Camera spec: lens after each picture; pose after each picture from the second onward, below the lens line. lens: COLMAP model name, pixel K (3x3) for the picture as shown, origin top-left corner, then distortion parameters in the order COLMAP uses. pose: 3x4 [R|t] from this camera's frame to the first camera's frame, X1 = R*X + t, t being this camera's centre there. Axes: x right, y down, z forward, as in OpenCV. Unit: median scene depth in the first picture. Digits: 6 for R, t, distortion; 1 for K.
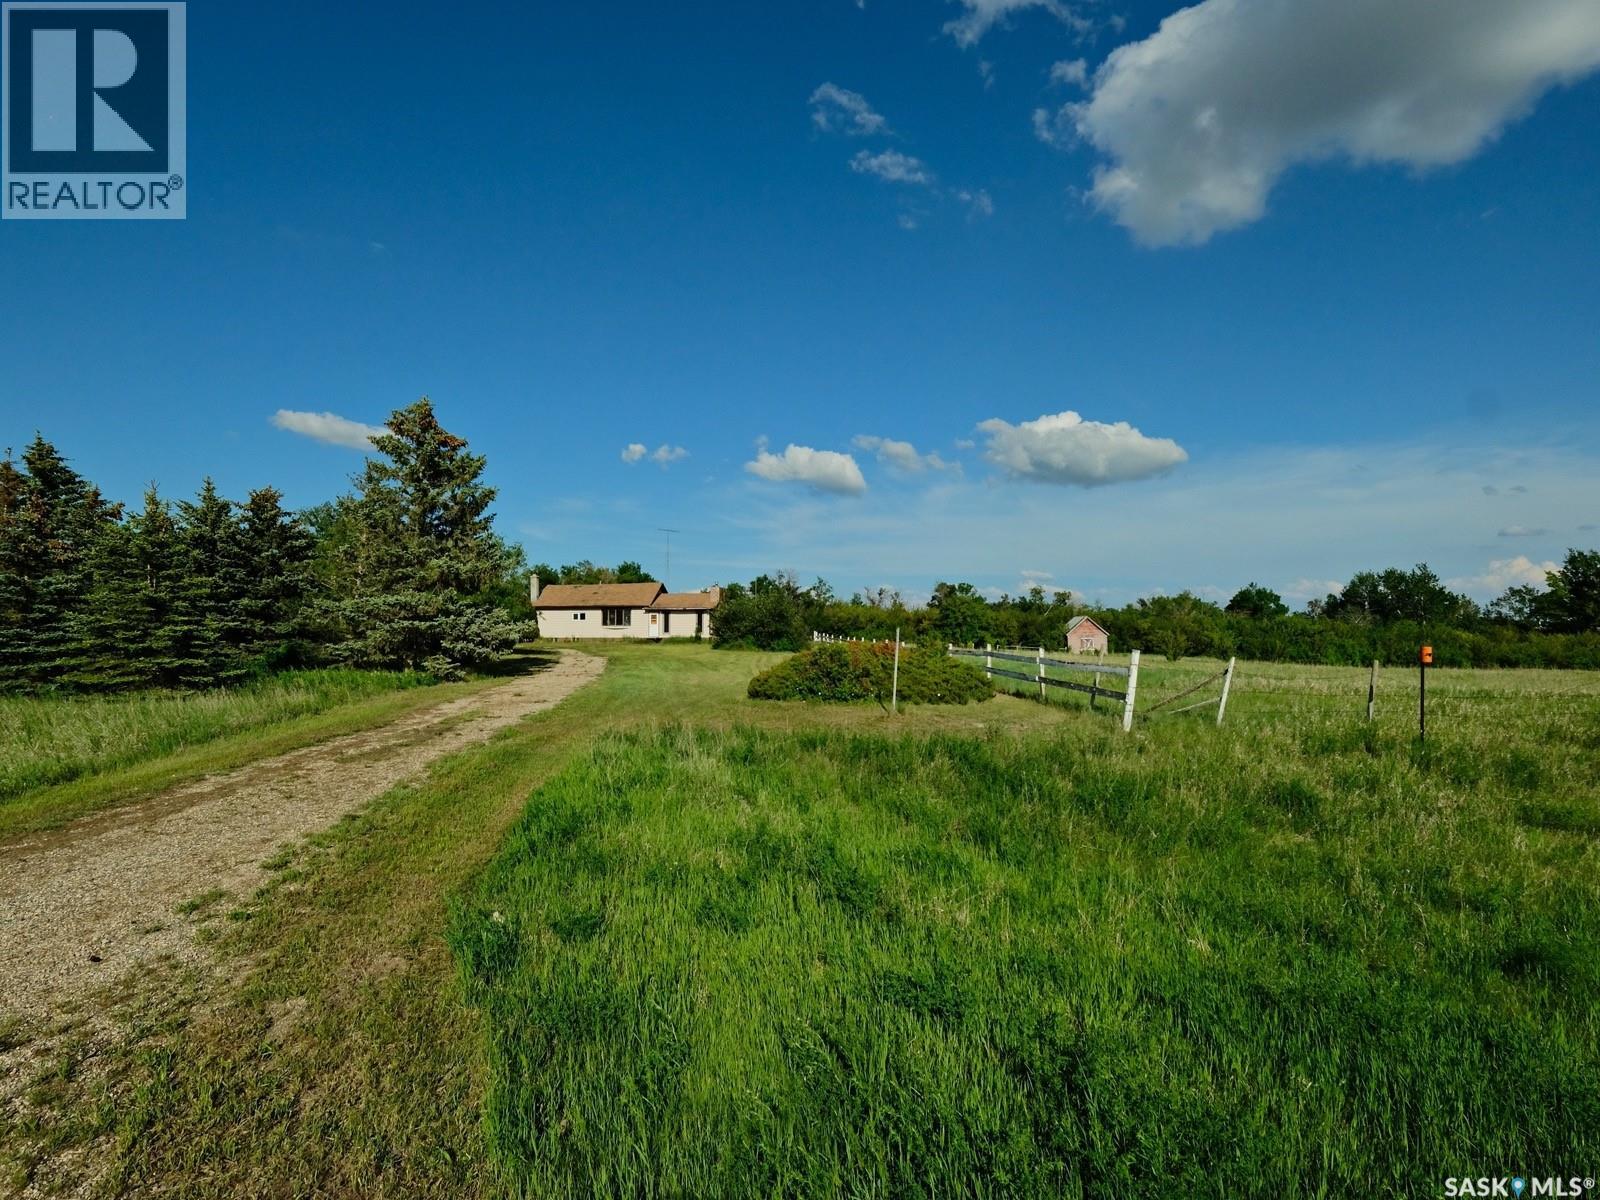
lens RADIAL K [[1253.6, 0, 800.0], [0, 1253.6, 600.0], [0, 0, 1]] dist [-0.008547, -0.008015]
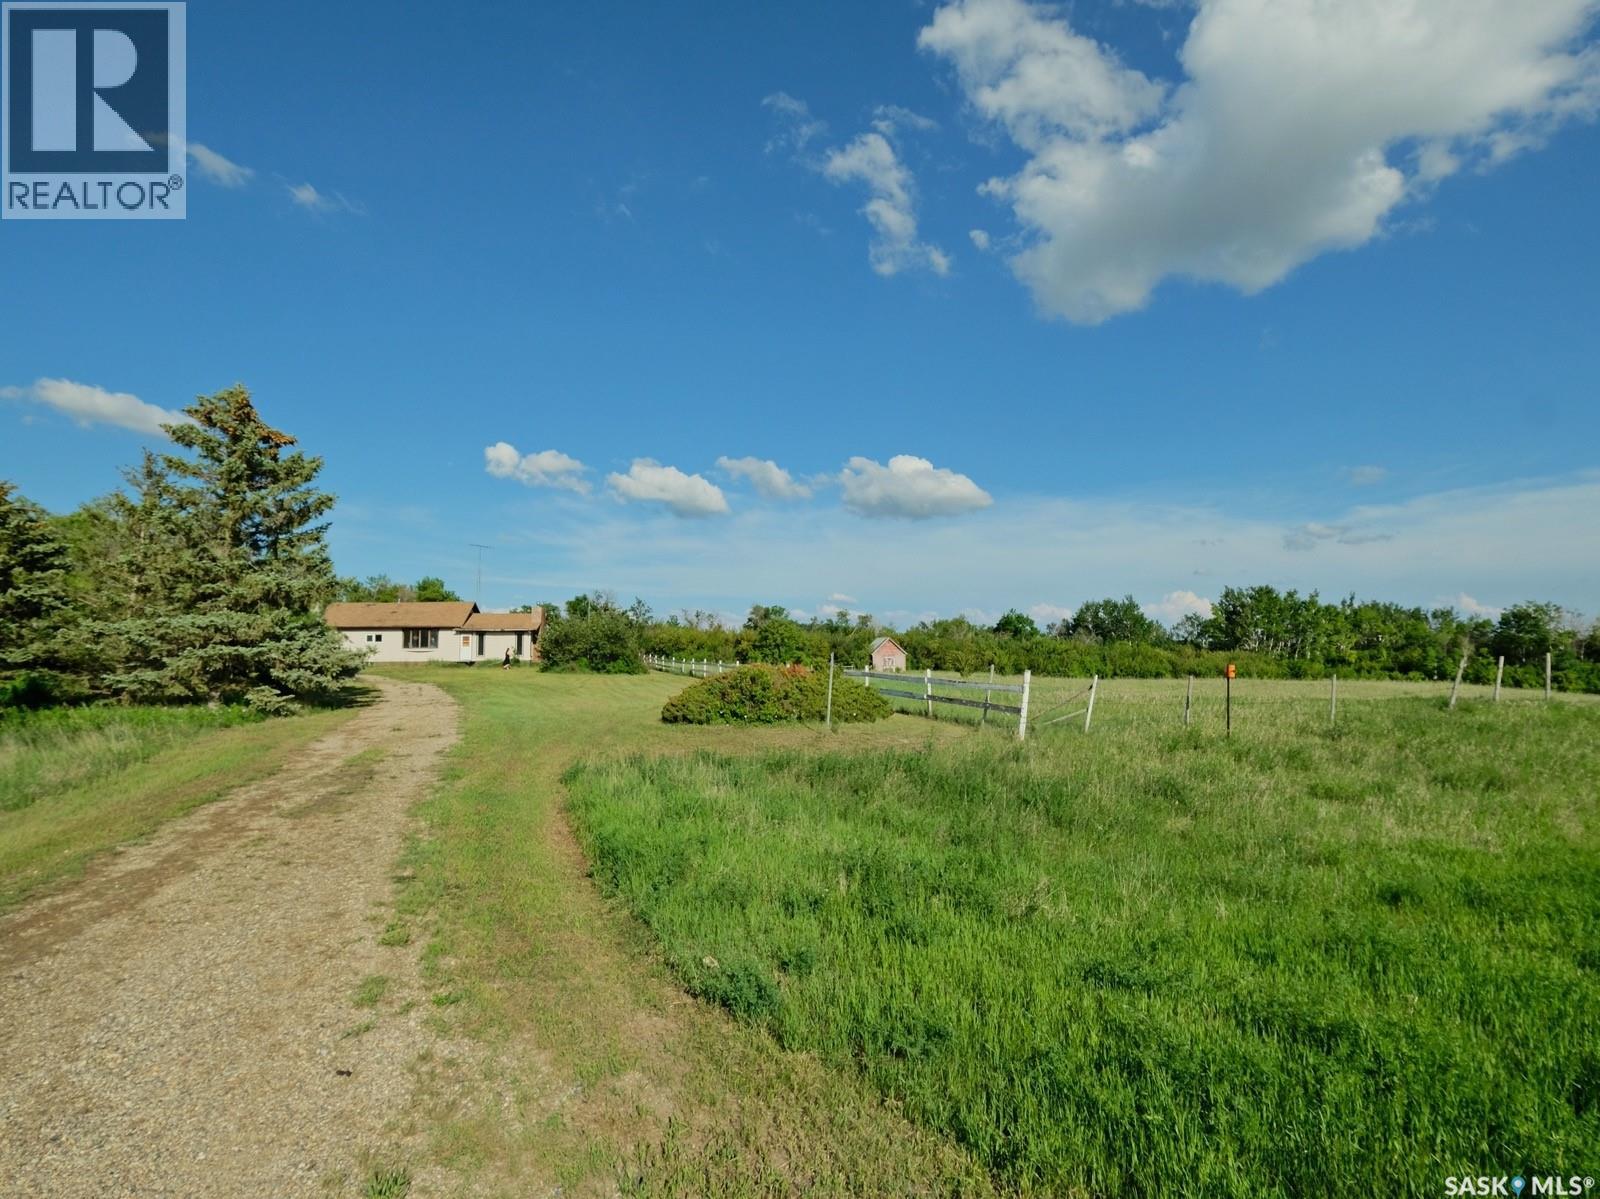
lens RADIAL K [[1266.5, 0, 800.0], [0, 1266.5, 599.5], [0, 0, 1]] dist [-0.004211, -0.002359]
pose [[0.867087, 0.010951, 0.498037, -0.425824], [-0.010439, 0.999938, -0.003814, -0.016700], [-0.498048, -0.001892, 0.867148, 0.068112]]
